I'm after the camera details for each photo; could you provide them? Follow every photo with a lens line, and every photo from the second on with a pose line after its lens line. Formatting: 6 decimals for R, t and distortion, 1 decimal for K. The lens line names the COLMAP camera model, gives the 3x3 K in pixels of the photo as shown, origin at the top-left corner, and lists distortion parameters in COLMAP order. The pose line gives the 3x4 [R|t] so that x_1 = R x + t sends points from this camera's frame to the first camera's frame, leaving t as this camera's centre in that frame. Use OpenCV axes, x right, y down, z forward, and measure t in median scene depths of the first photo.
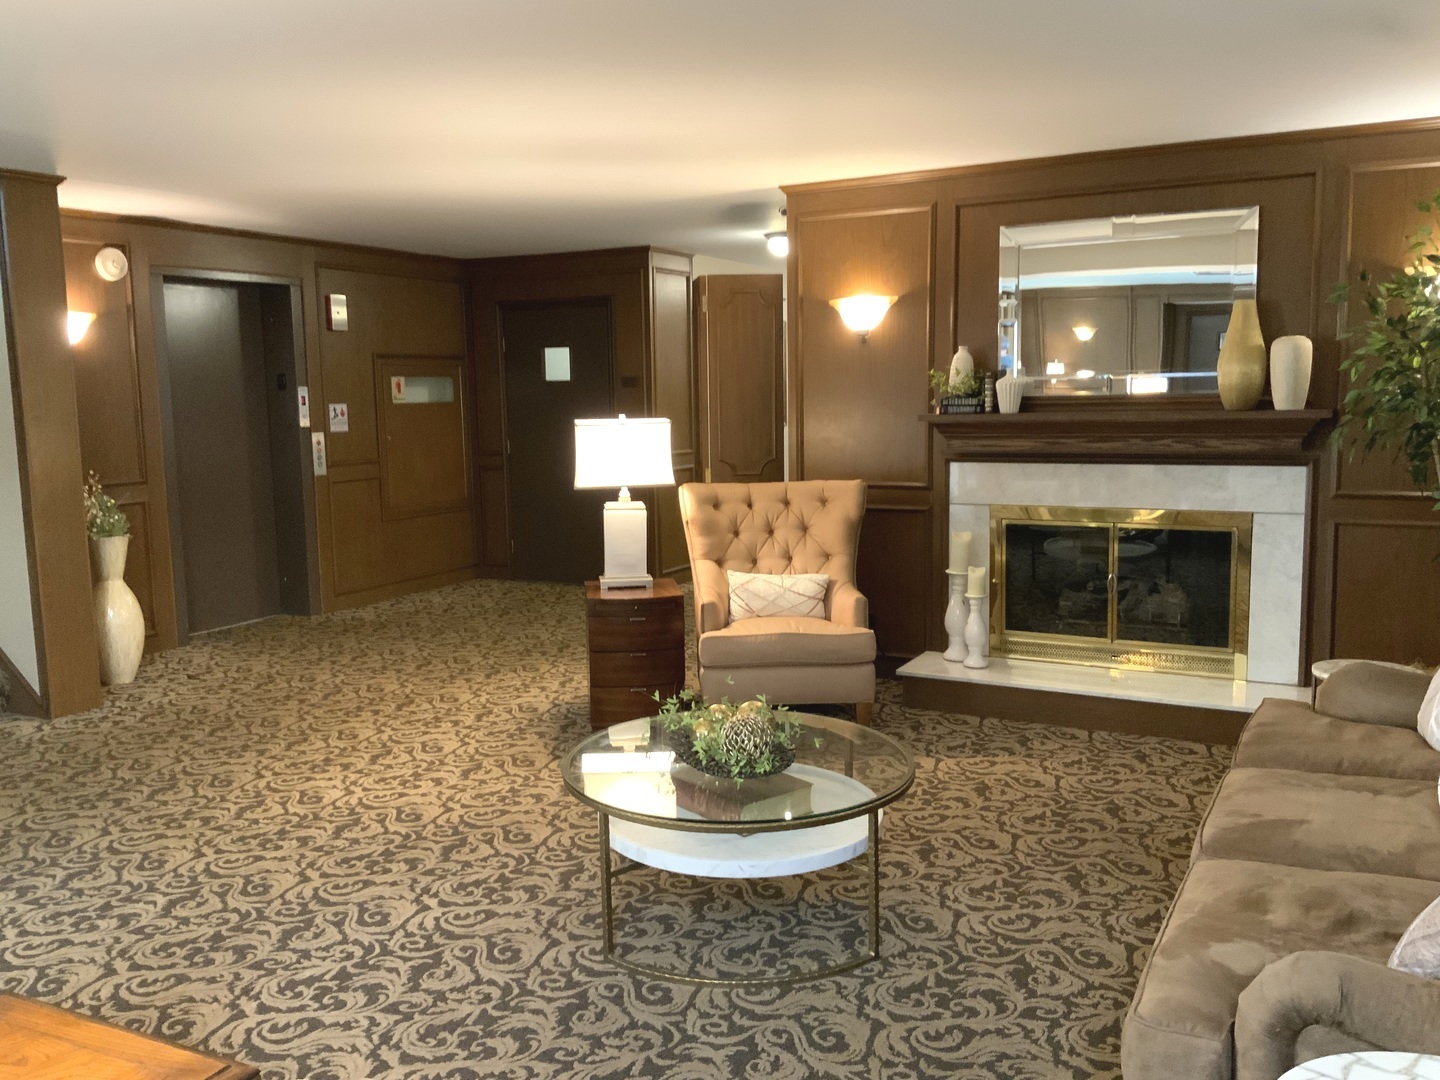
lens RADIAL K [[1182.5, 0, 719.2], [0, 1182.5, 537.6], [0, 0, 1]] dist [0.089000, -0.171758]
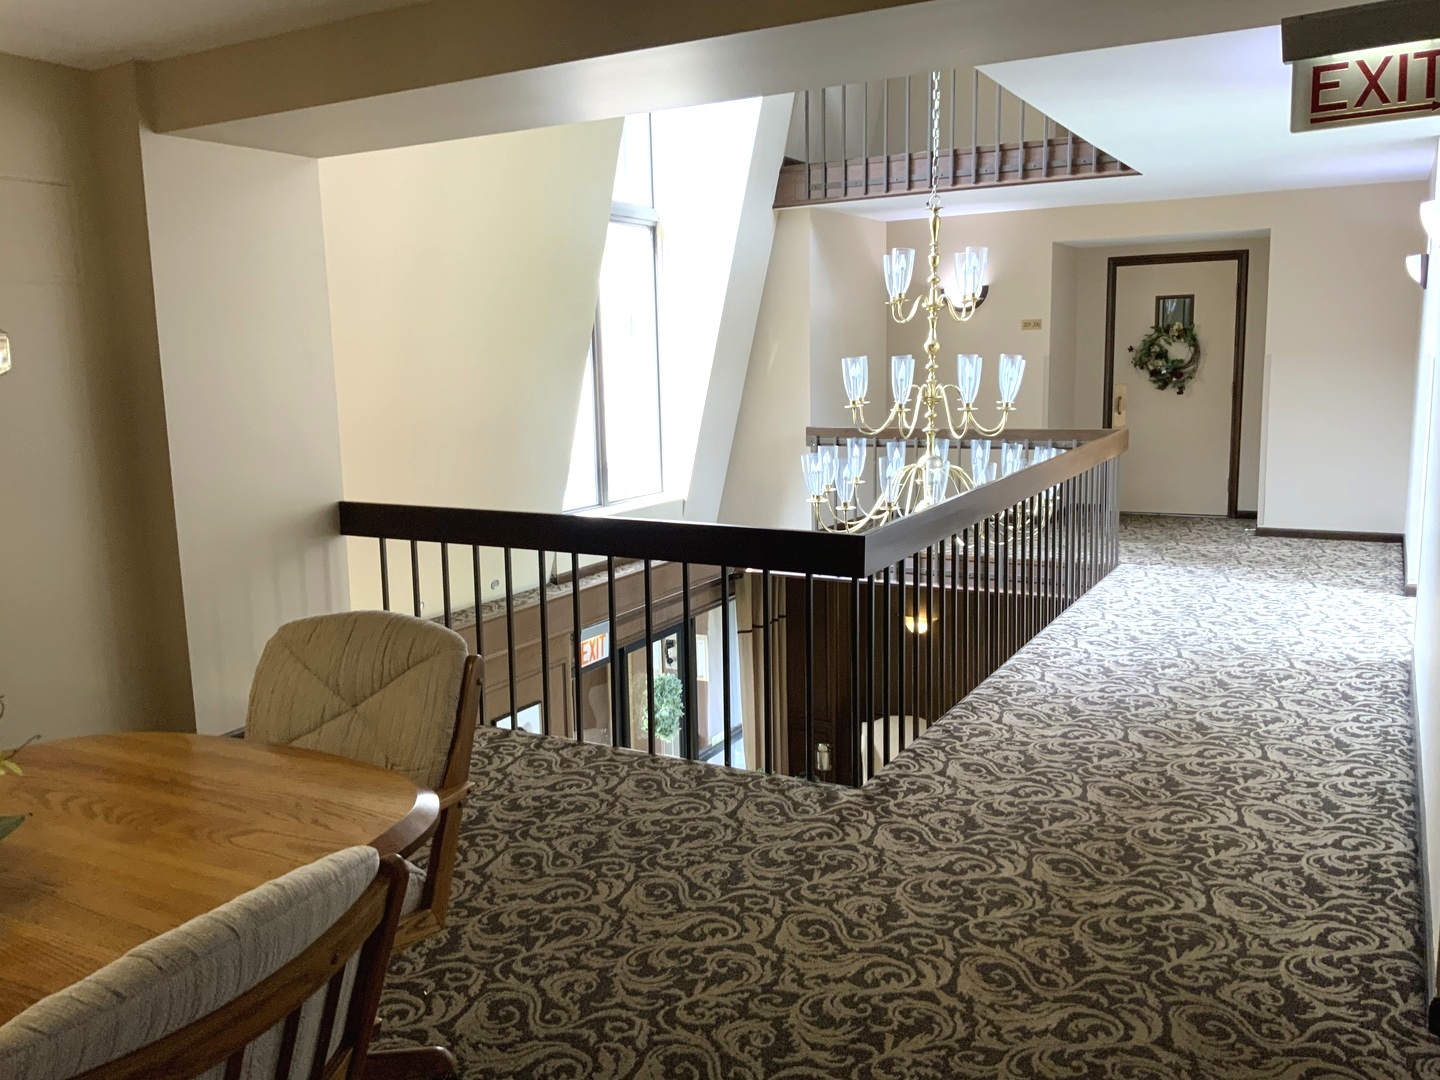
lens RADIAL K [[1182.5, 0, 719.2], [0, 1182.5, 537.6], [0, 0, 1]] dist [0.089000, -0.171758]
pose [[-0.998743, 0.041365, 0.028297, 0.281536], [0.047643, 0.958851, 0.279884, -0.229413], [-0.015556, 0.280880, -0.959617, 1.863607]]
